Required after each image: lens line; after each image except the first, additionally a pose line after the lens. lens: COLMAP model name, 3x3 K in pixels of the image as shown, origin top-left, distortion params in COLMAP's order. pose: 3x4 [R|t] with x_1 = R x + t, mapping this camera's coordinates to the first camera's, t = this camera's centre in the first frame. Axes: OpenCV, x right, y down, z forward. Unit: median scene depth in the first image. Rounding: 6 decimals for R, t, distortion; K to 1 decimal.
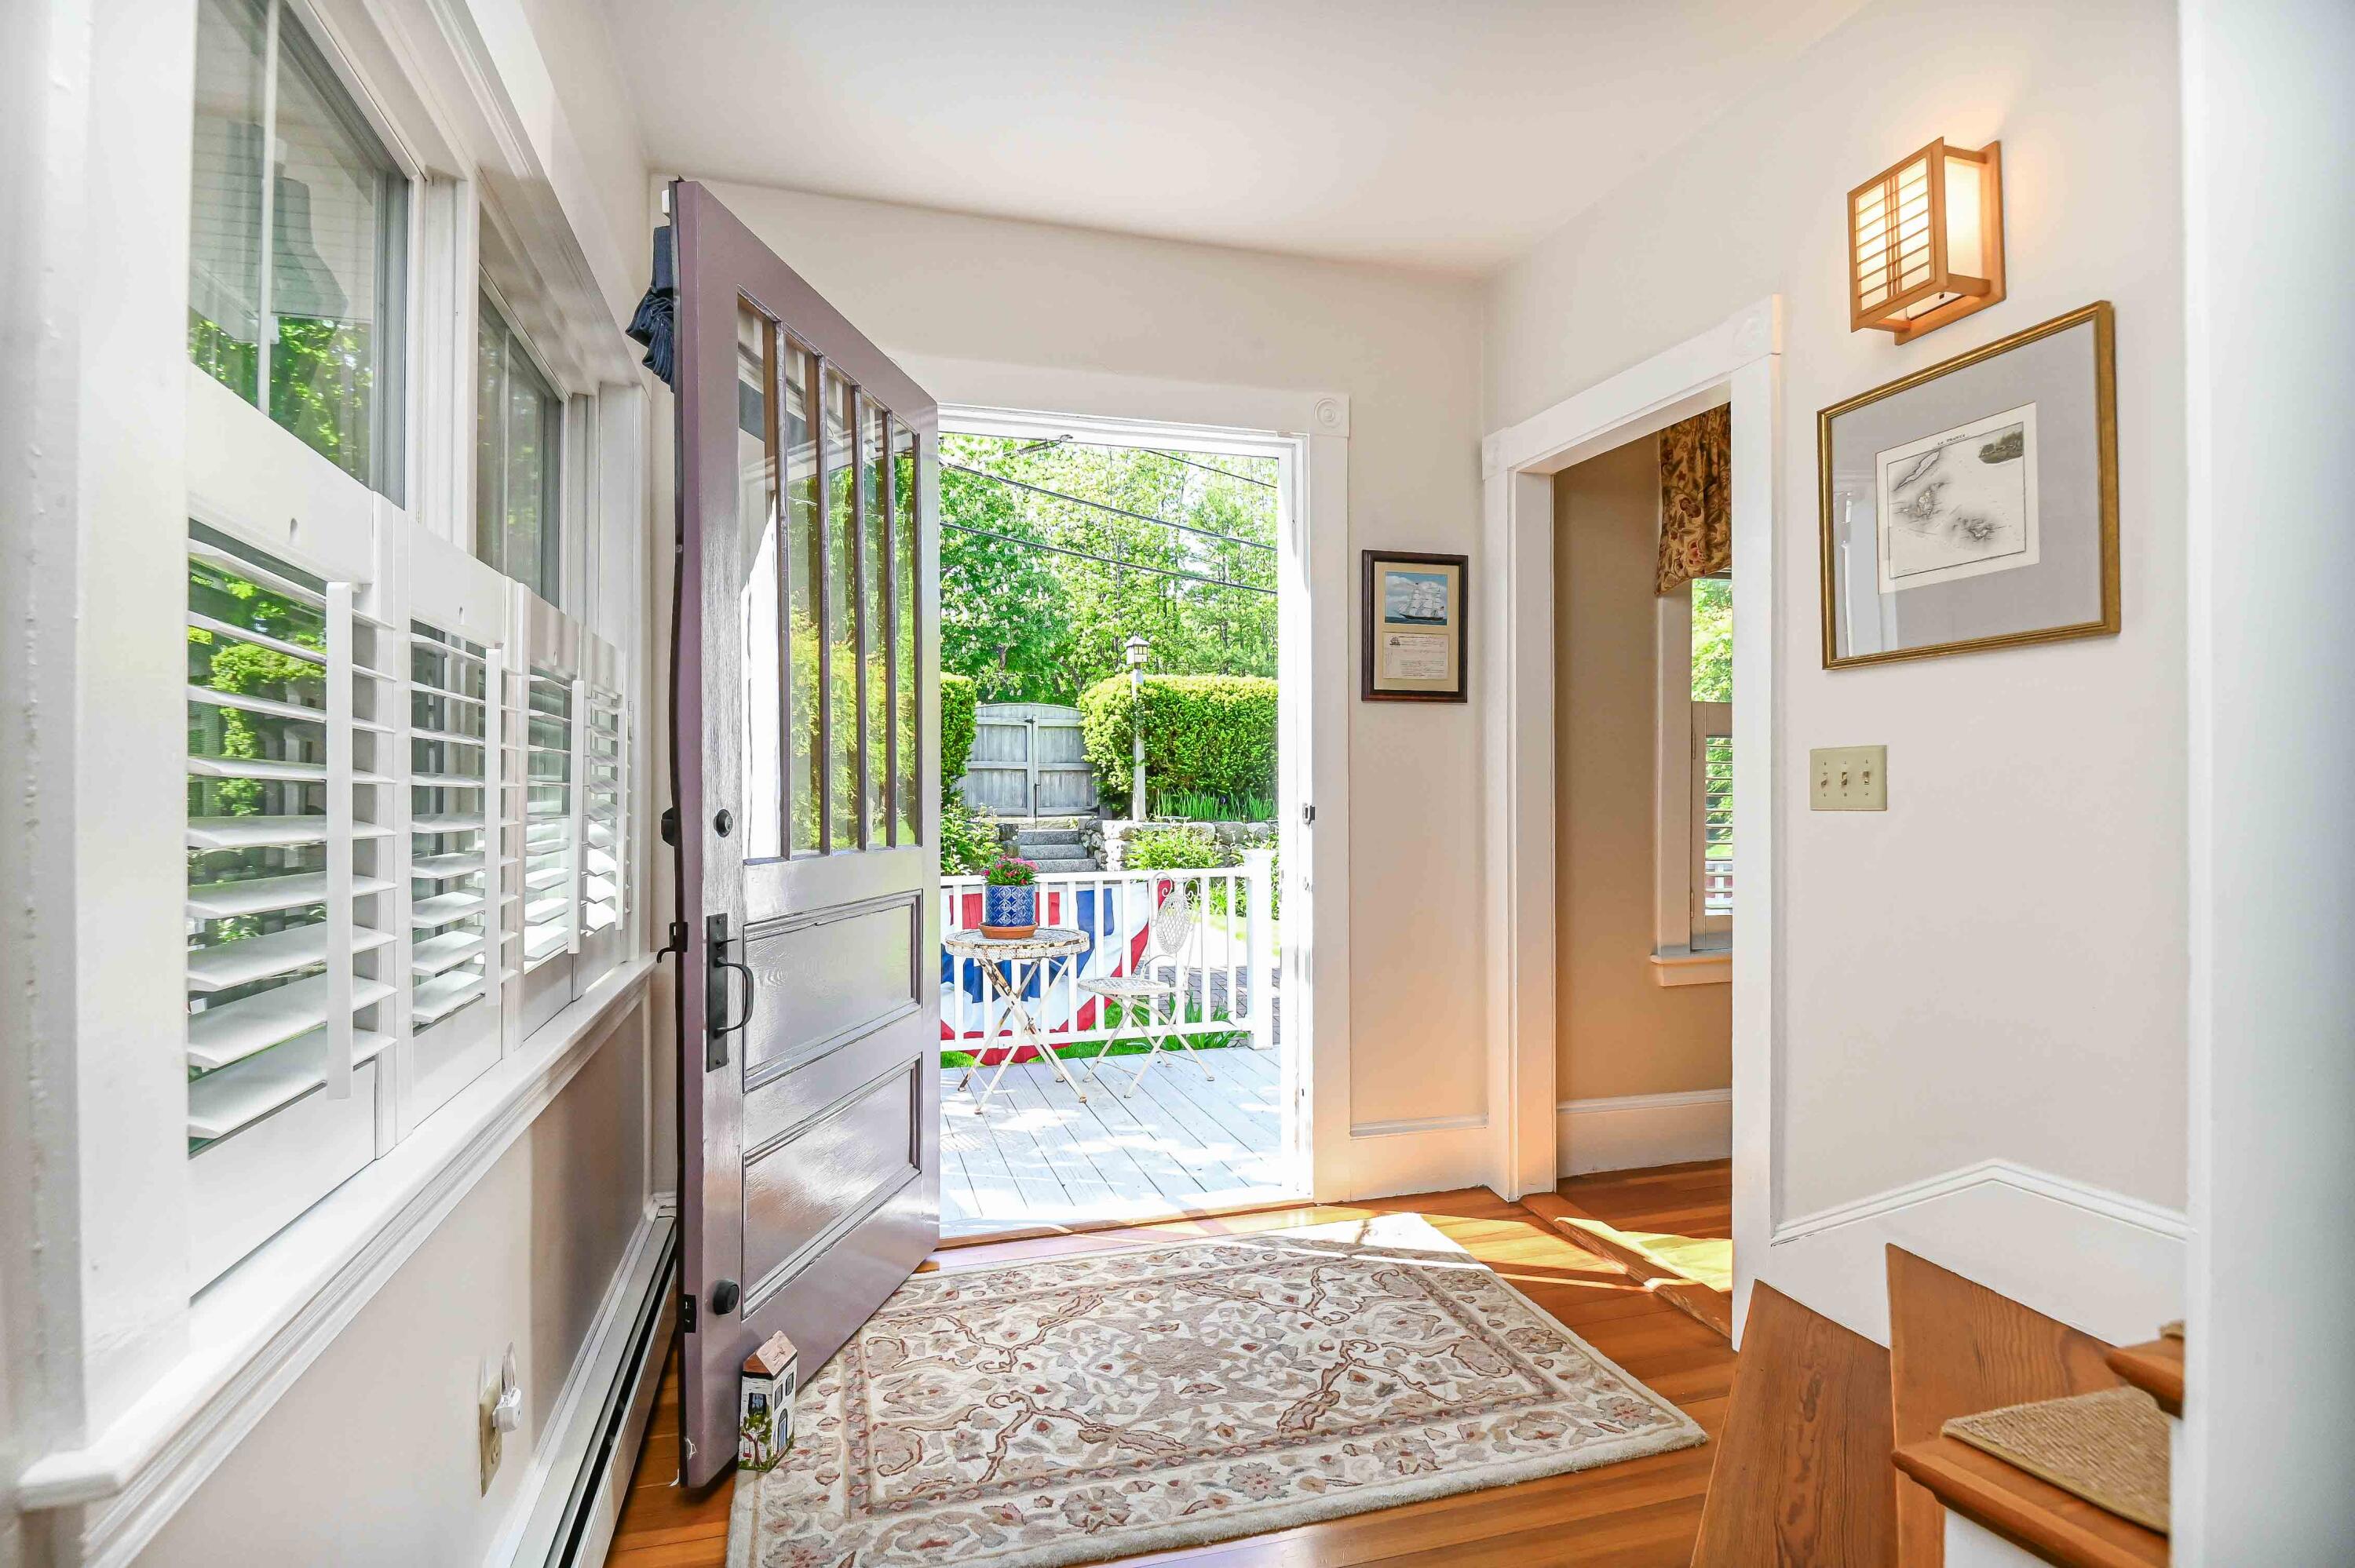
lens RADIAL K [[1166.5, 0, 1161.3], [0, 1166.5, 792.7], [0, 0, 1]] dist [0.003460, -0.001382]
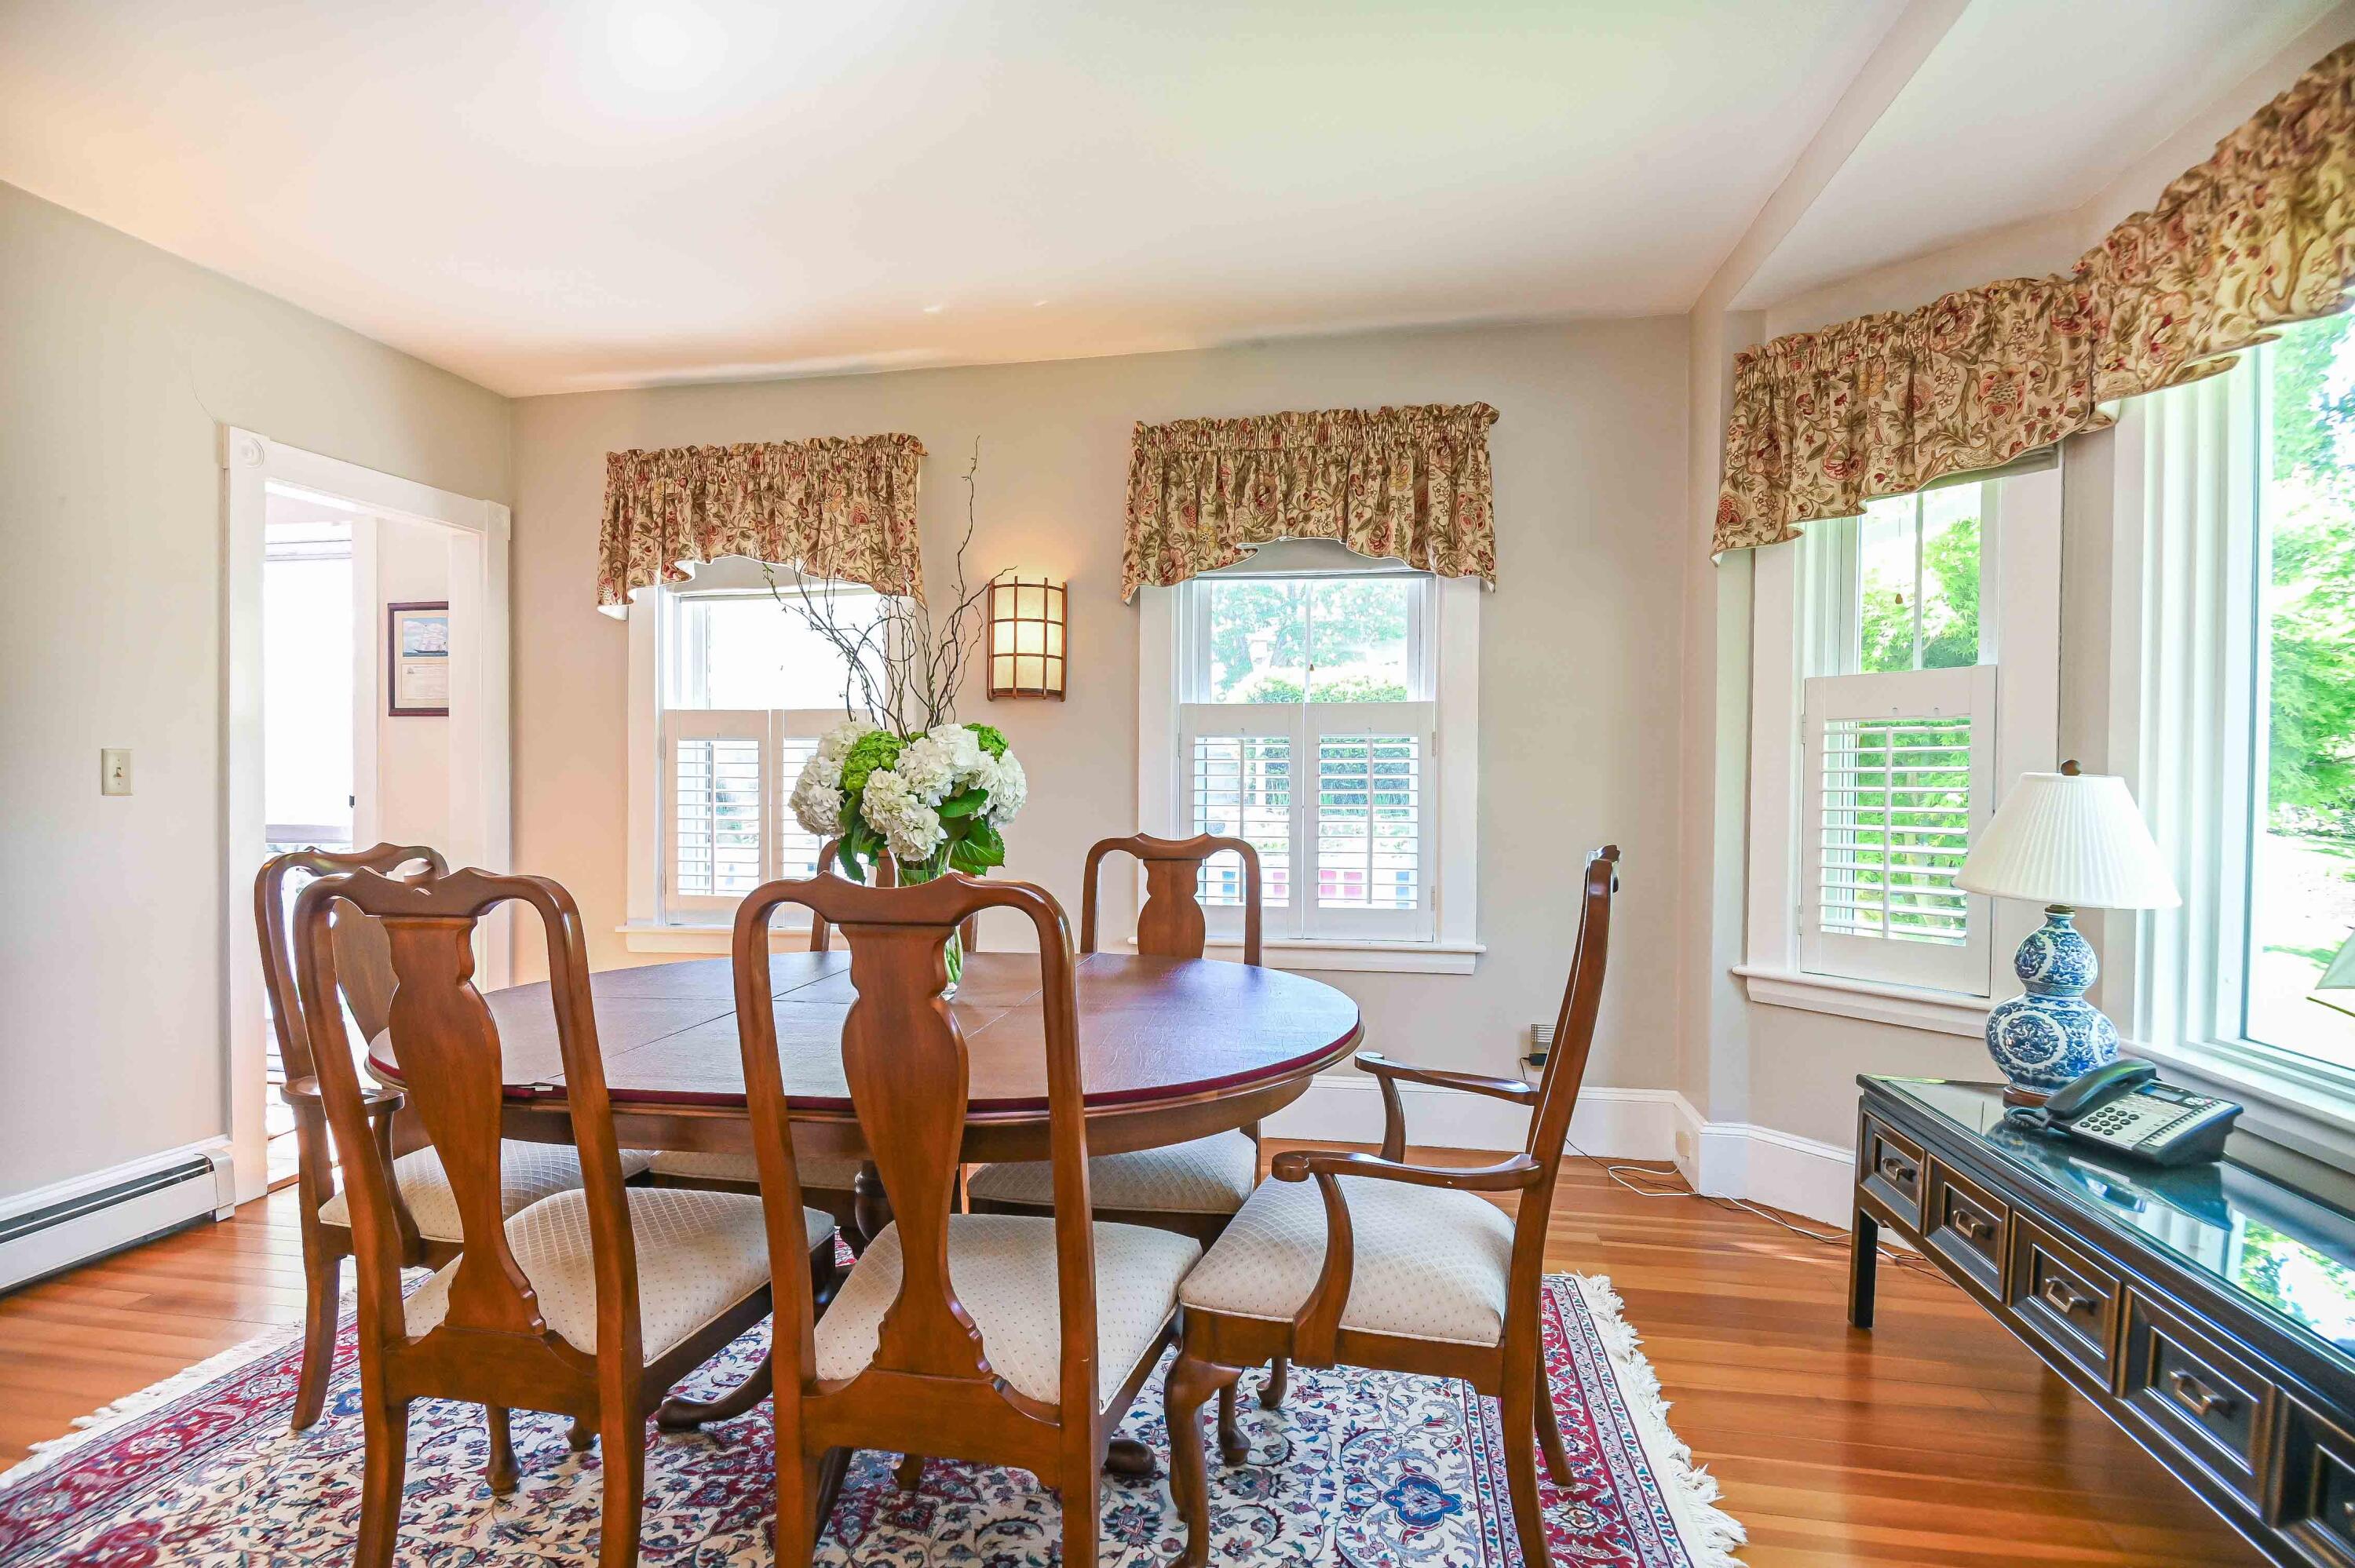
lens RADIAL K [[1166.5, 0, 1161.3], [0, 1166.5, 792.7], [0, 0, 1]] dist [0.003460, -0.001382]
pose [[0.900487, 0.008076, -0.434808, 1.529556], [-0.004713, 0.999950, 0.008812, -0.008053], [0.434857, -0.005886, 0.900480, 0.182268]]
